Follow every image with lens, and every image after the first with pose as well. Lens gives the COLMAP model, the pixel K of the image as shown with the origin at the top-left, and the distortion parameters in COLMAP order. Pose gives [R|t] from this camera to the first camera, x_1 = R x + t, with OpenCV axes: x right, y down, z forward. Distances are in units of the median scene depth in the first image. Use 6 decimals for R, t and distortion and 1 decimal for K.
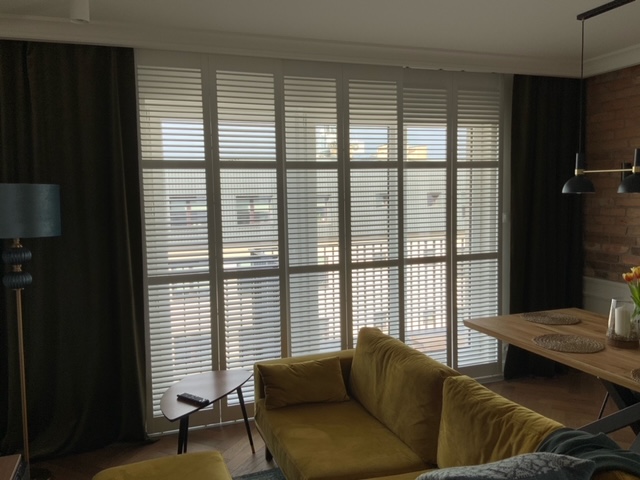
lens RADIAL K [[537.2, 0, 320.3], [0, 537.2, 241.3], [0, 0, 1]] dist [0.015553, -0.034025]
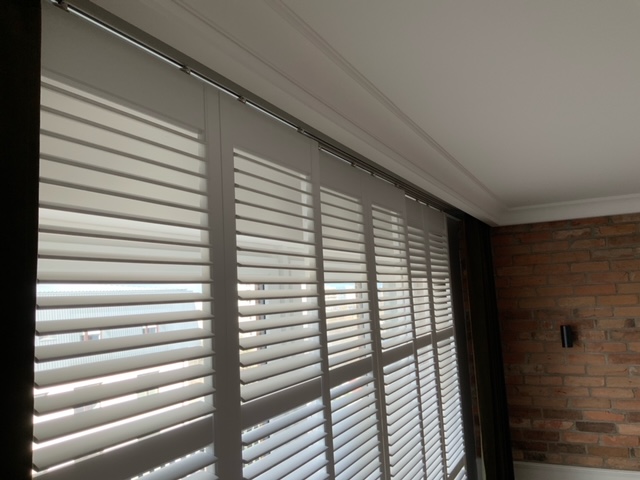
lens RADIAL K [[537.2, 0, 322.9], [0, 537.2, 240.9], [0, 0, 1]] dist [0.015553, -0.034025]
pose [[0.722810, 0.053913, 0.688940, -0.374655], [0.097510, 0.979020, -0.178916, -0.181466], [-0.684132, 0.196501, 0.702389, 0.698282]]
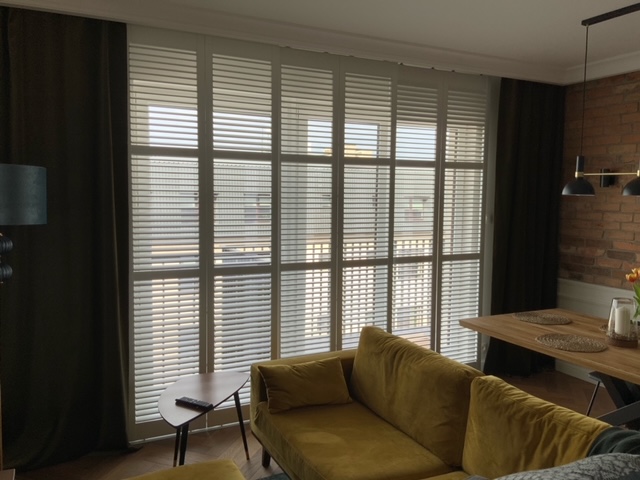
lens RADIAL K [[537.2, 0, 320.5], [0, 537.2, 241.8], [0, 0, 1]] dist [0.015553, -0.034025]
pose [[0.992779, 0.020829, 0.118137, -0.106267], [-0.020706, 0.999783, -0.002273, 0.009311], [-0.118159, -0.000190, 0.992995, 0.040283]]
